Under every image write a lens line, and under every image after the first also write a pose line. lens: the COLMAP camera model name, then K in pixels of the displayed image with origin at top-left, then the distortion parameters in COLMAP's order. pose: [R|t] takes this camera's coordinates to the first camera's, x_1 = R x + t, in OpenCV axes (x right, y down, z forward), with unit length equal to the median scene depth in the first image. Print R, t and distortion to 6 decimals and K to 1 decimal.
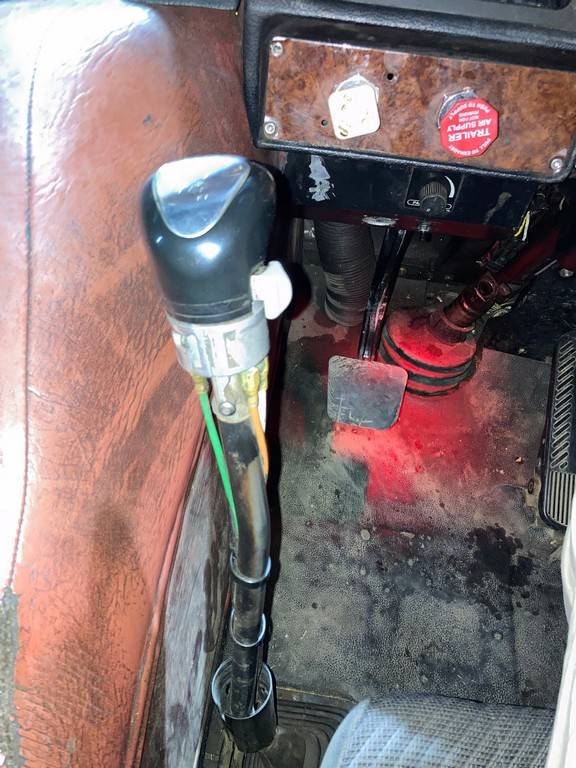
lens RADIAL K [[634.6, 0, 284.3], [0, 634.6, 384.2], [0, 0, 1]] dist [0.003077, 0.016054]
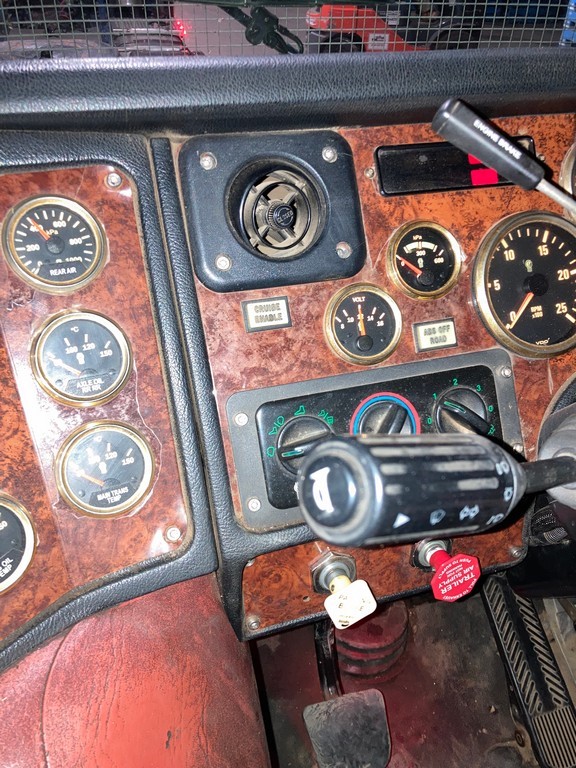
lens RADIAL K [[634.6, 0, 284.3], [0, 634.6, 384.2], [0, 0, 1]] dist [0.003077, 0.016054]
pose [[0.904611, -0.286795, 0.315321, -0.108382], [0.346011, 0.926109, -0.150327, -0.355150], [-0.248908, 0.245092, 0.937003, 0.018561]]
